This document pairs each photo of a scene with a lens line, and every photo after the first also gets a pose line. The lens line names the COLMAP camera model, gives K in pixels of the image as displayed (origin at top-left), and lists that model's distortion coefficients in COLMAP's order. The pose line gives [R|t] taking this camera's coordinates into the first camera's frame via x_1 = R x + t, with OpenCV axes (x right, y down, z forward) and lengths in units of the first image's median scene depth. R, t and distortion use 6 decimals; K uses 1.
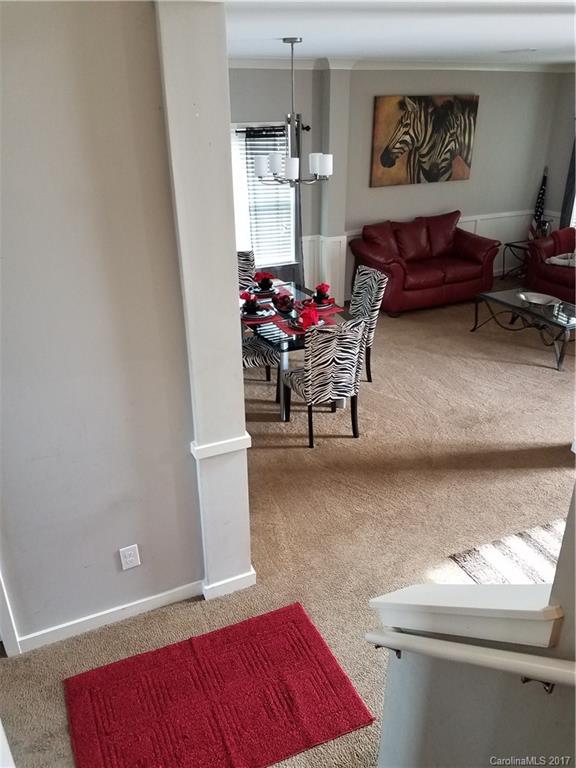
lens RADIAL K [[606.4, 0, 288.0], [0, 606.4, 384.0], [0, 0, 1]] dist [0.116495, -0.168756]
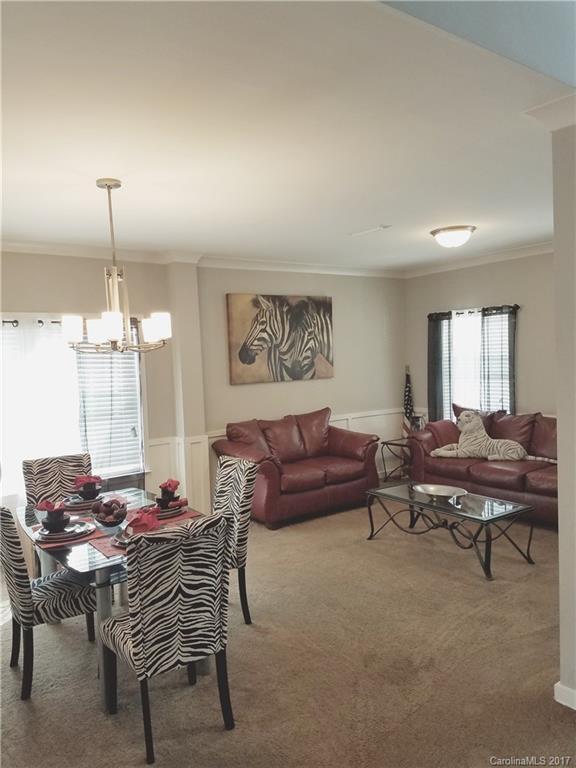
lens RADIAL K [[586.9, 0, 269.9], [0, 586.9, 387.0], [0, 0, 1]] dist [0.268976, -0.500132]
pose [[0.982743, -0.043899, 0.179693, 0.035828], [0.107376, 0.926394, -0.360923, -0.000582], [-0.150623, 0.373989, 0.915120, 0.205563]]
